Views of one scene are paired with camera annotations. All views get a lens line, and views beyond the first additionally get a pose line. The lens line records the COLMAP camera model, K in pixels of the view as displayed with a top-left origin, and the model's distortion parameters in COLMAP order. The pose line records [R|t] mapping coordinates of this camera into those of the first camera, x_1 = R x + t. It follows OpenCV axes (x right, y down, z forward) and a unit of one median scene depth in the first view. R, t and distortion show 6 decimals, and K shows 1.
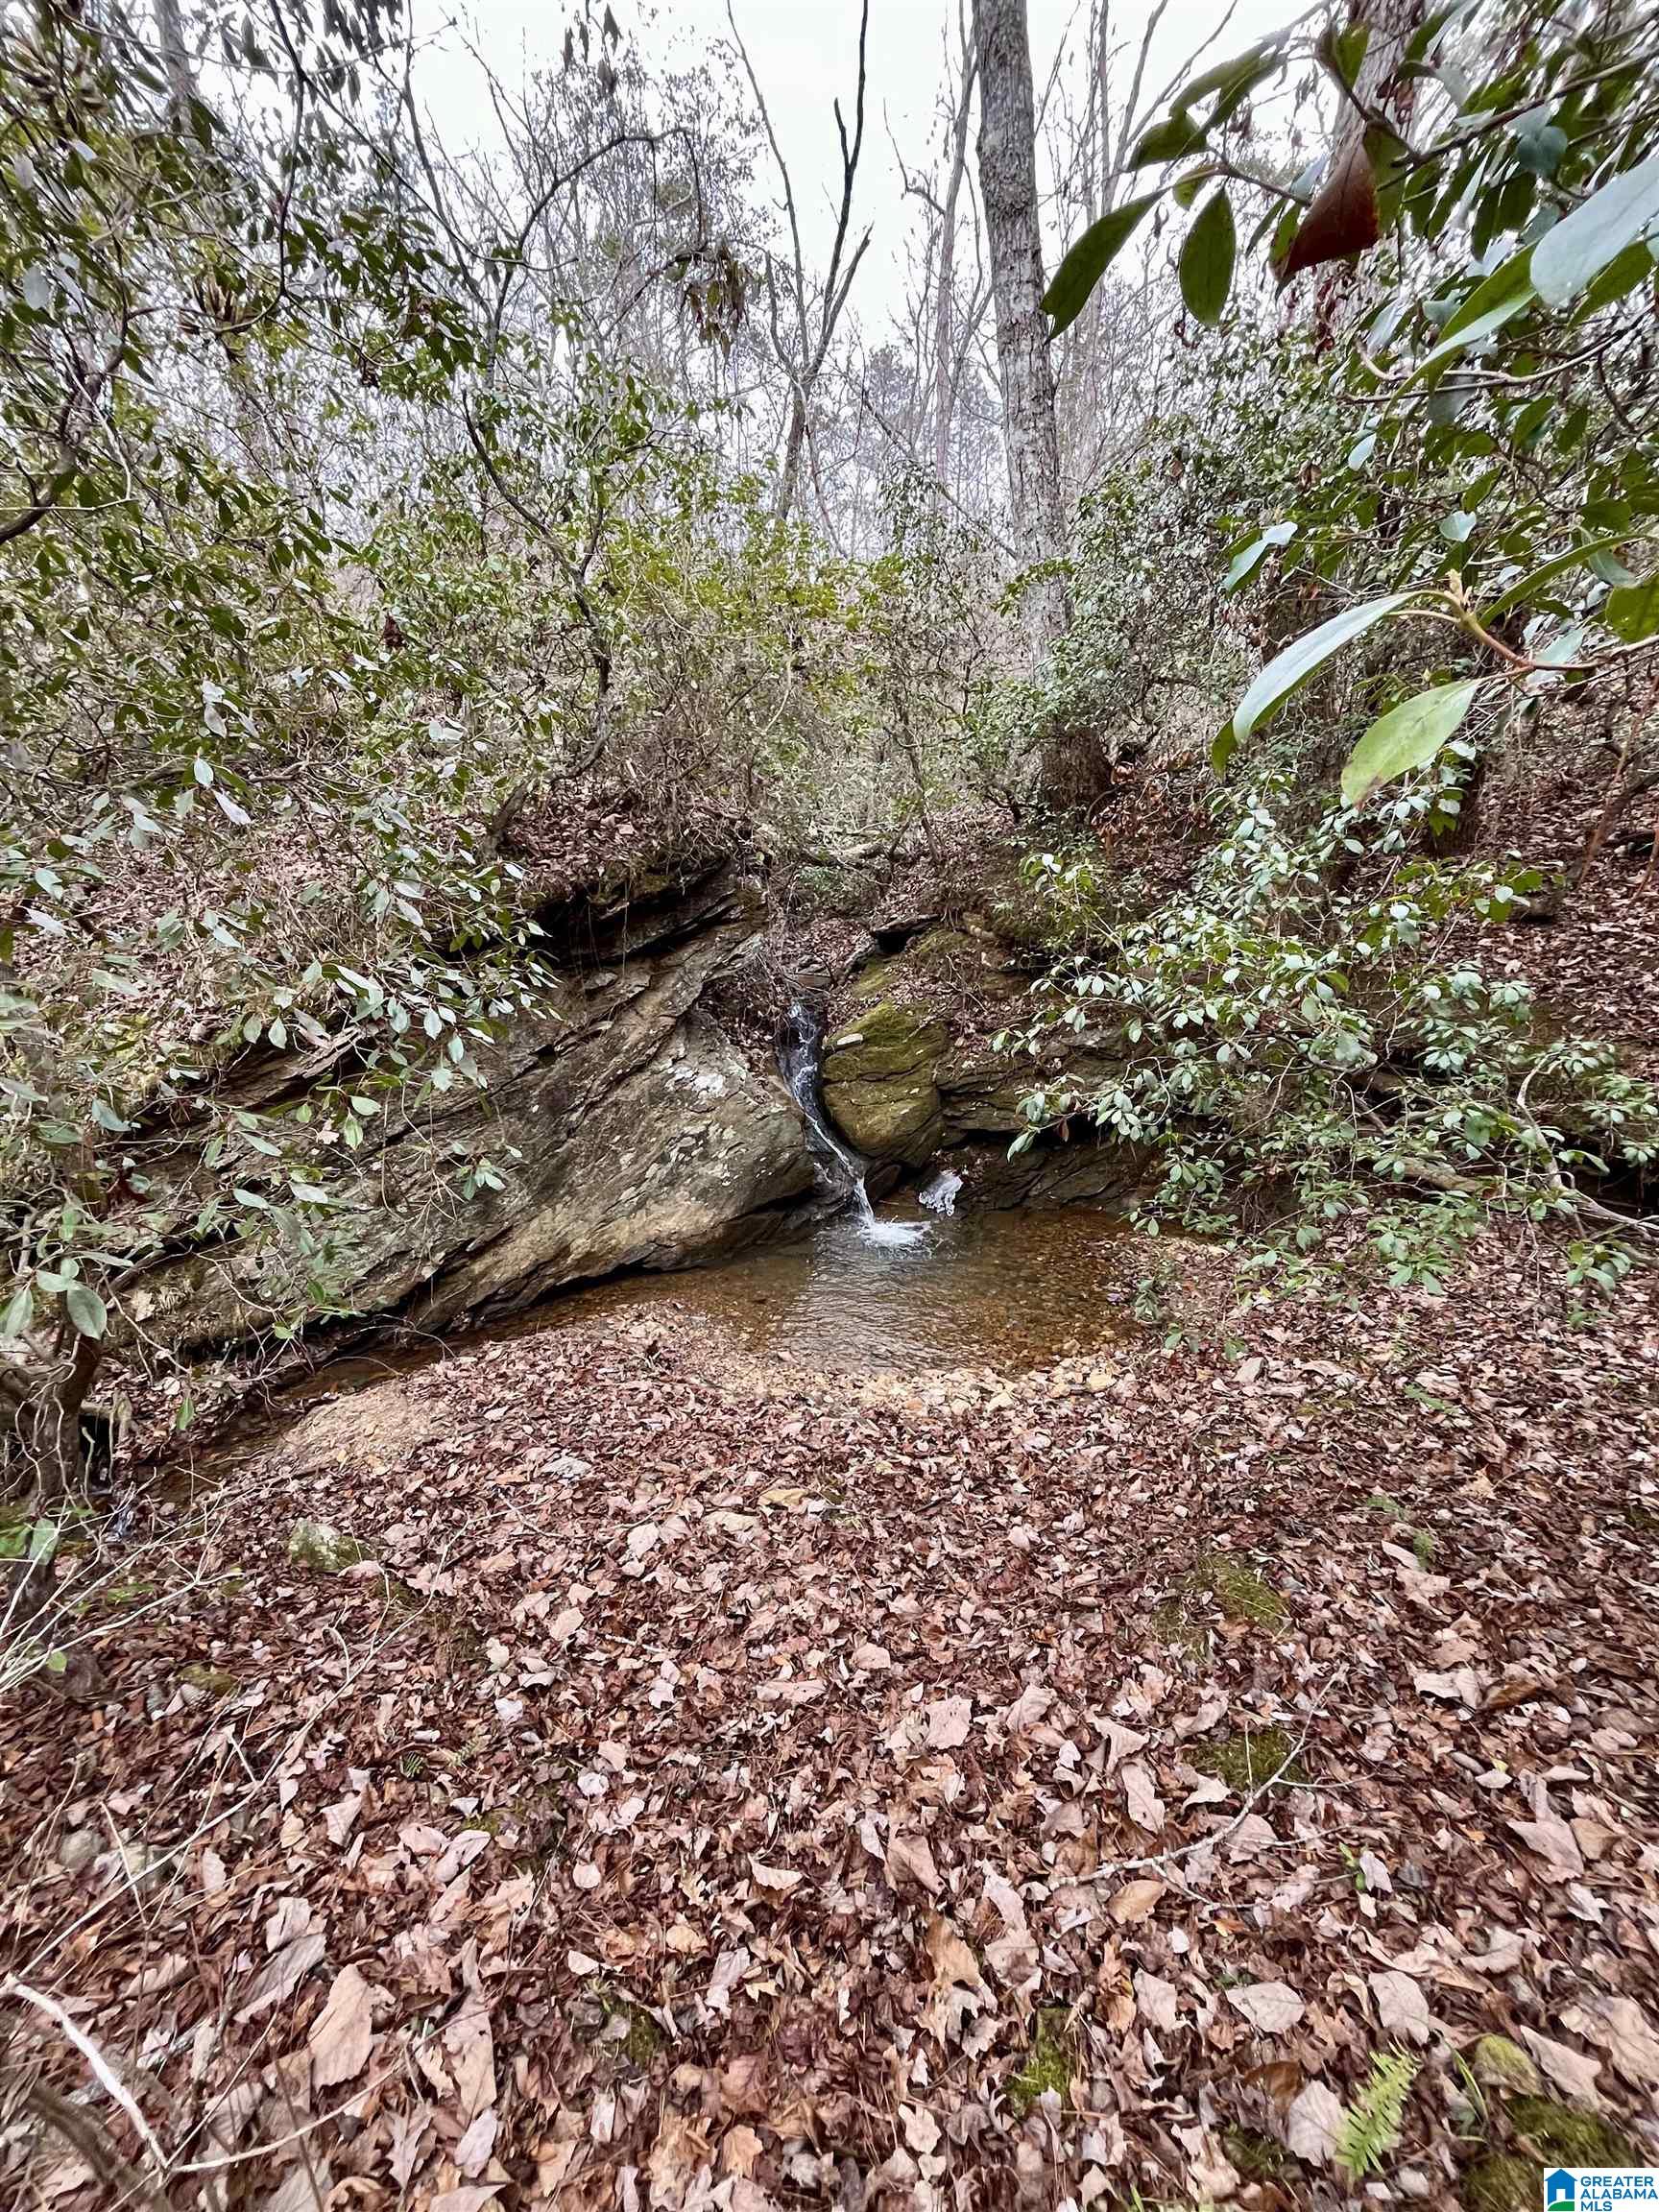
lens RADIAL K [[896.3, 0, 836.8], [0, 896.3, 1108.3], [0, 0, 1]] dist [-0.002092, -0.000210]
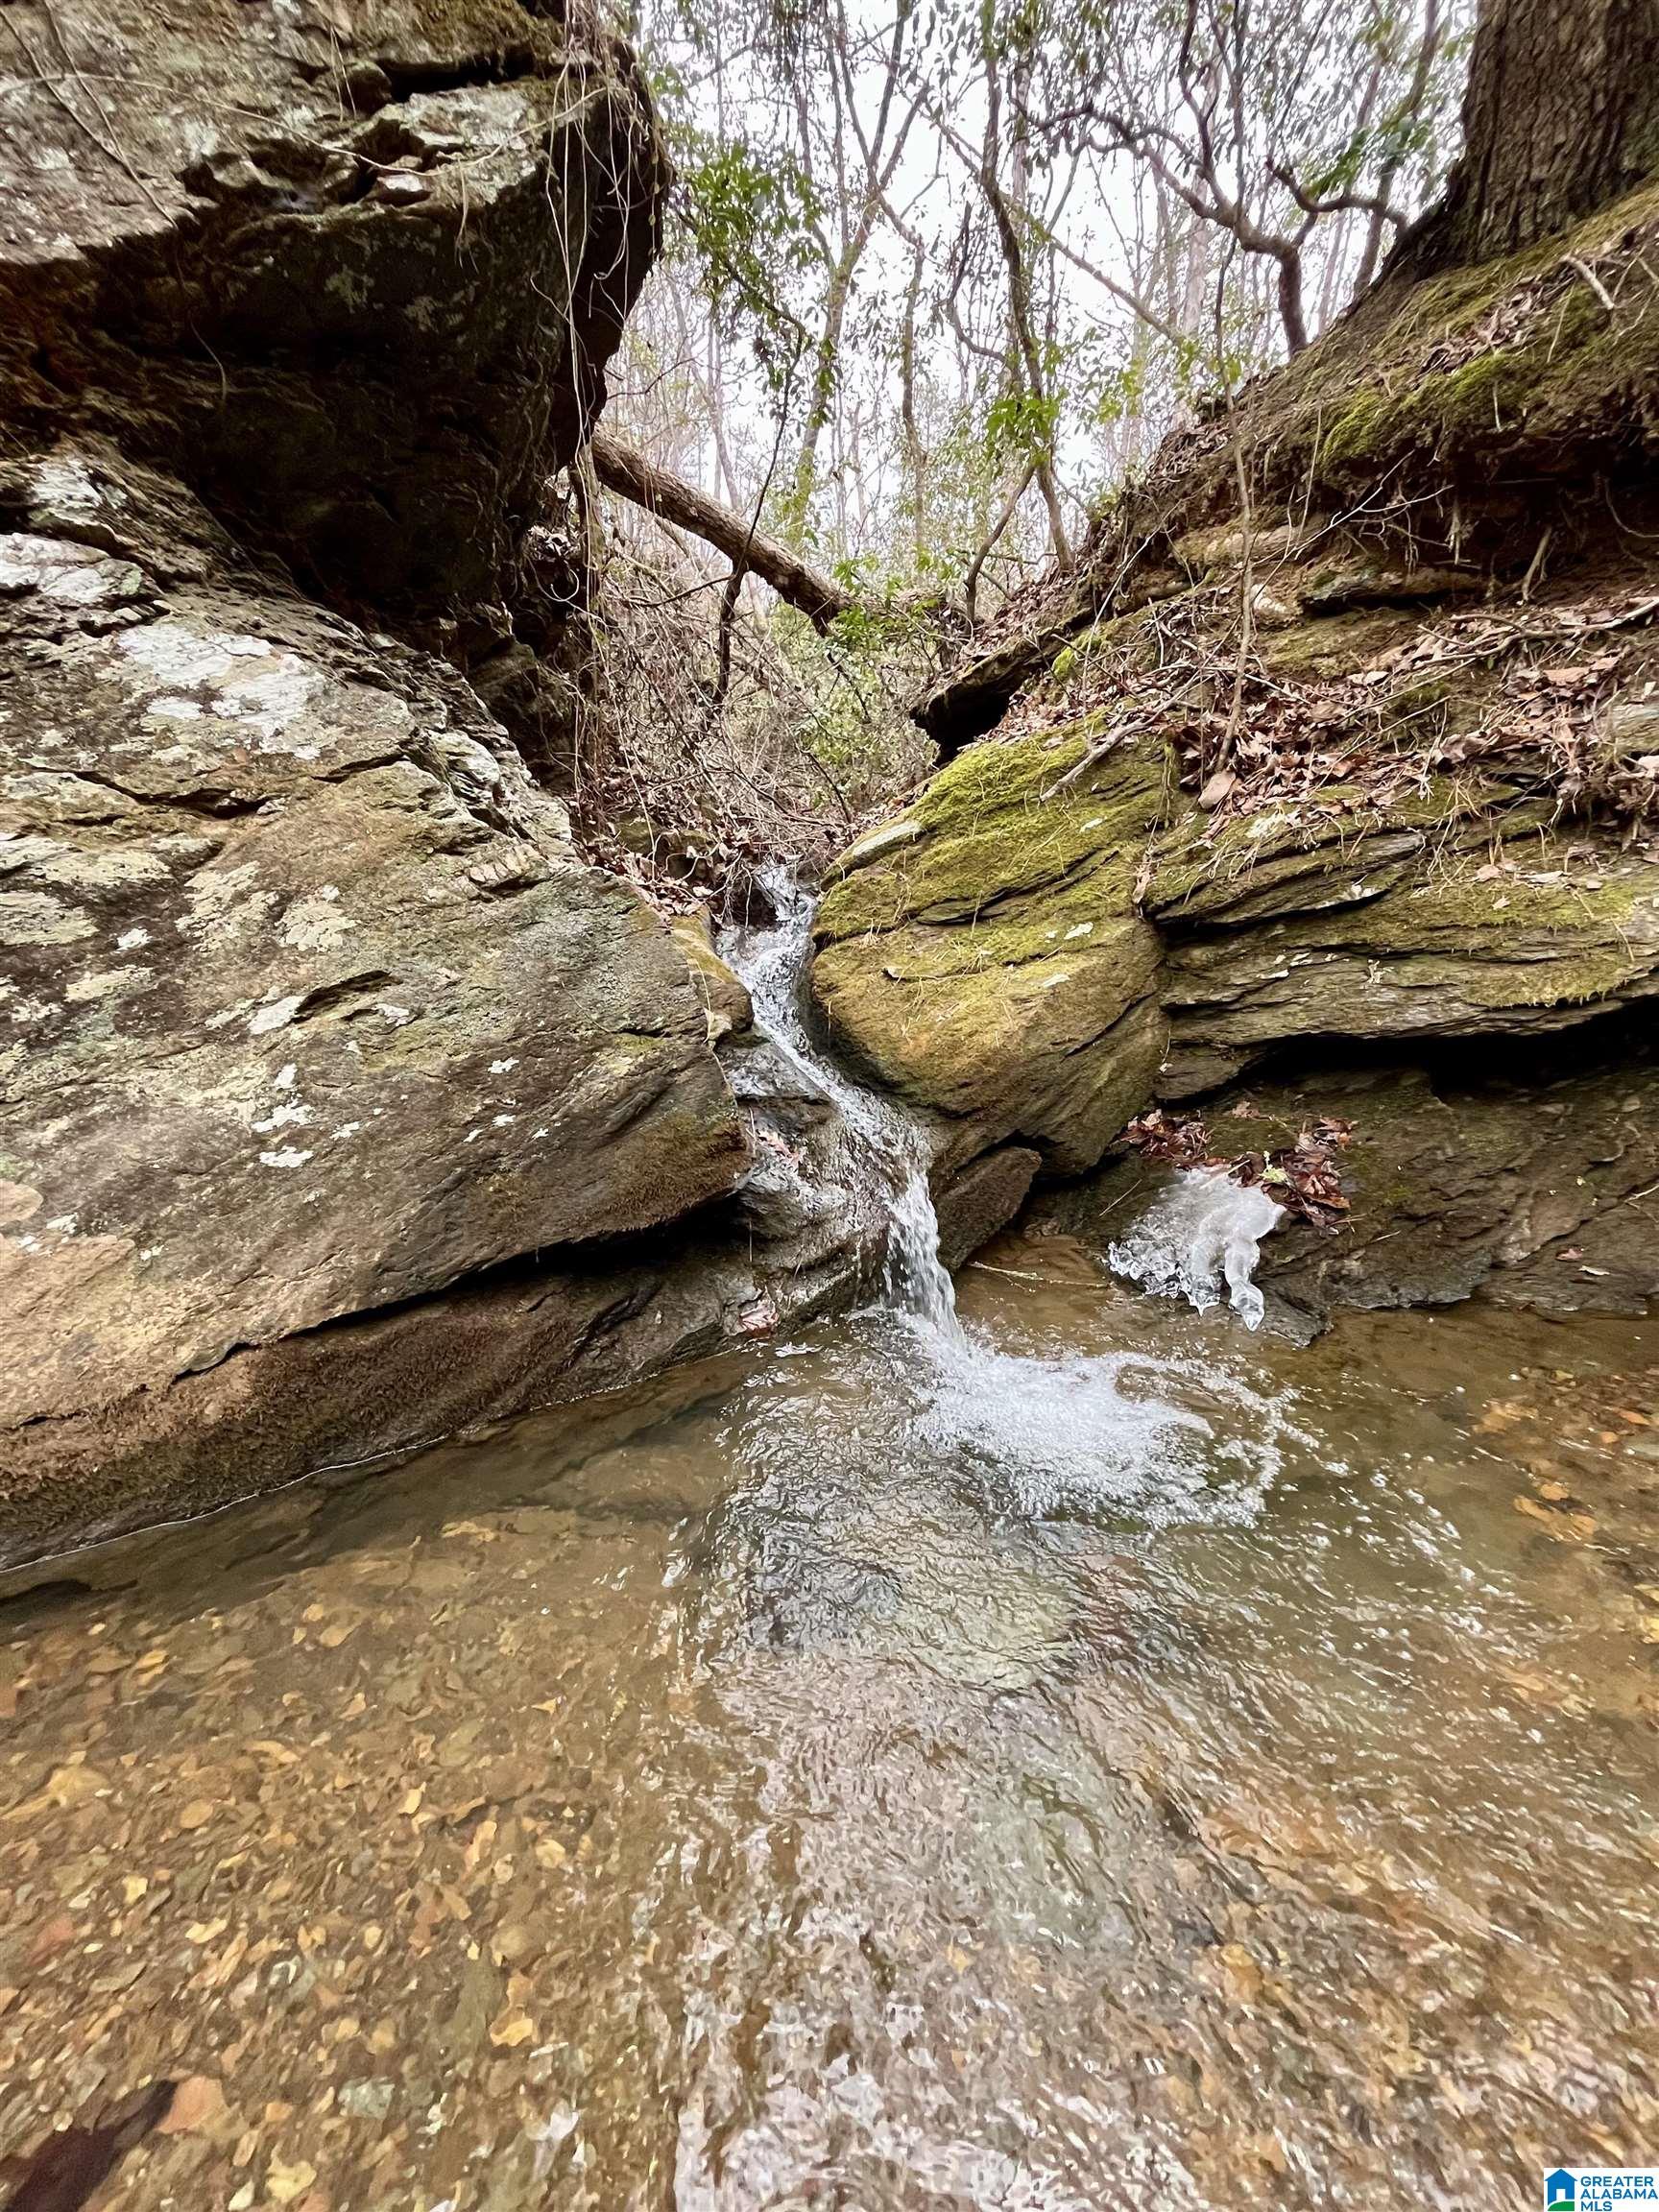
lens RADIAL K [[896.3, 0, 826.0], [0, 896.3, 1102.6], [0, 0, 1]] dist [-0.002092, -0.000210]
pose [[0.998820, 0.025609, -0.041273, 0.010523], [-0.028512, 0.997044, -0.071349, 0.079242], [0.039324, 0.072442, 0.996597, 0.763635]]
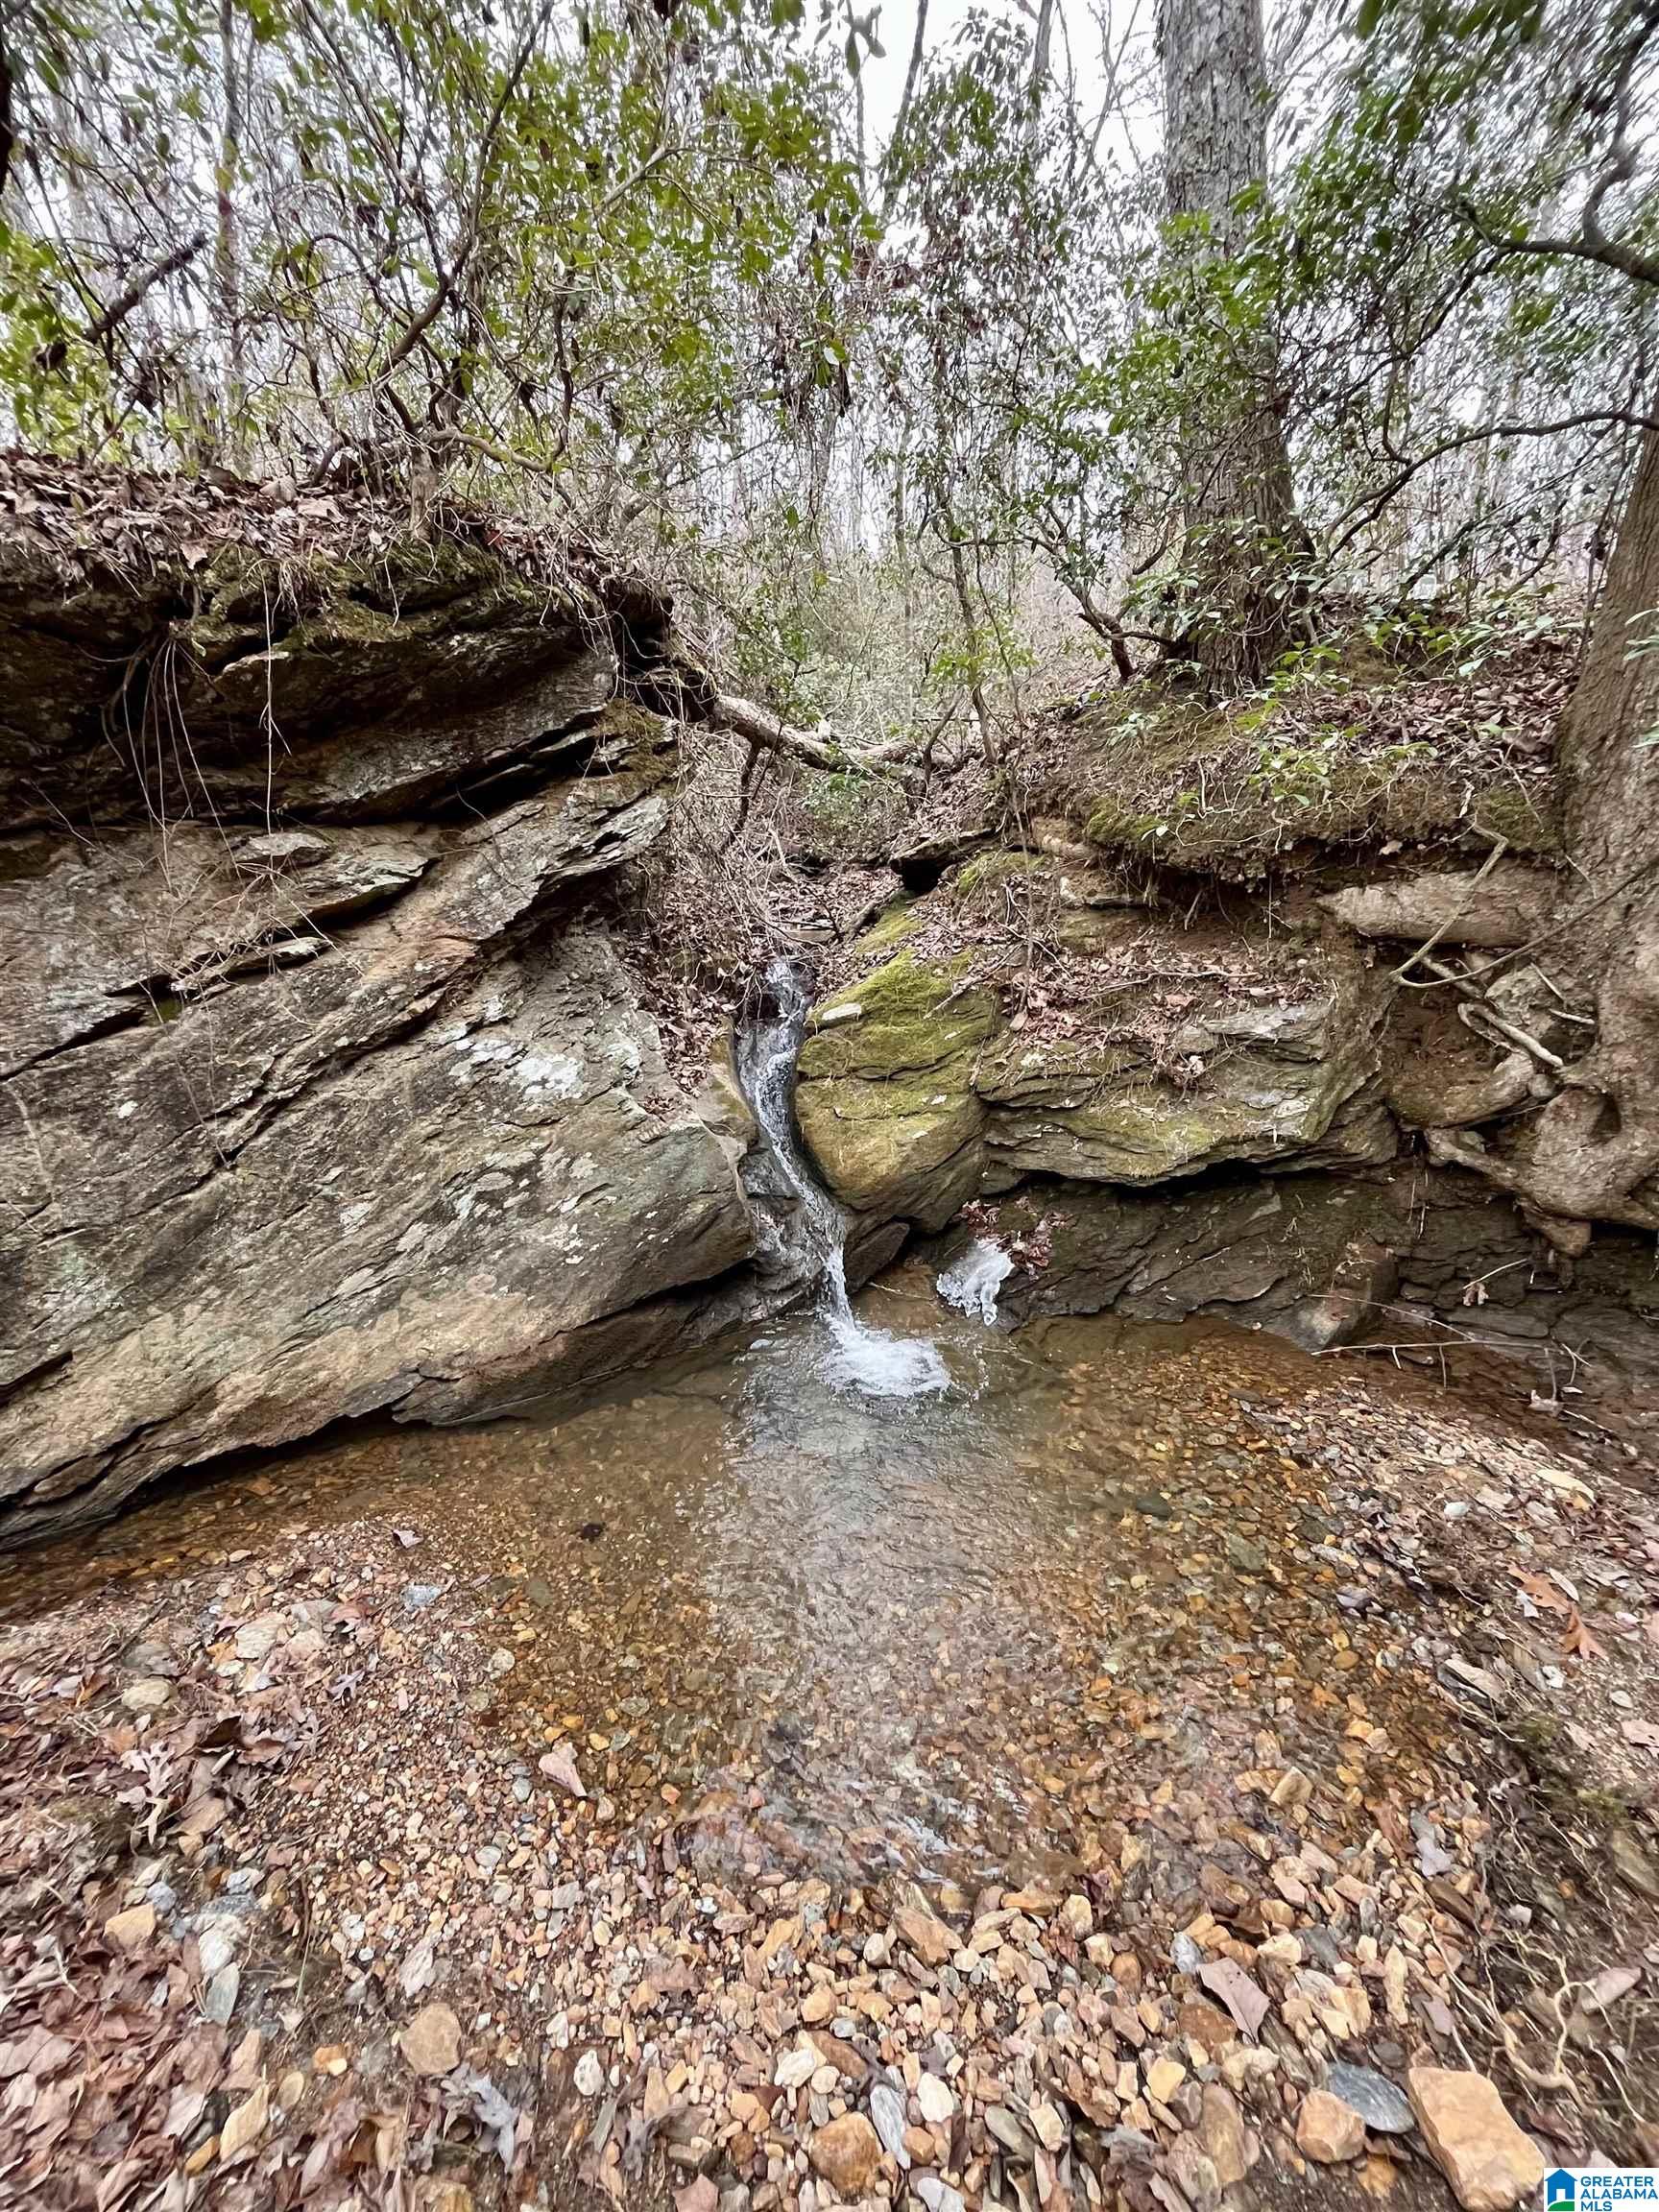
lens RADIAL K [[896.3, 0, 826.6], [0, 896.3, 1108.0], [0, 0, 1]] dist [-0.002092, -0.000210]
pose [[0.997466, 0.048086, -0.052429, 0.049683], [-0.047514, 0.998797, 0.012104, -0.019963], [0.052948, -0.009582, 0.998551, 0.452106]]
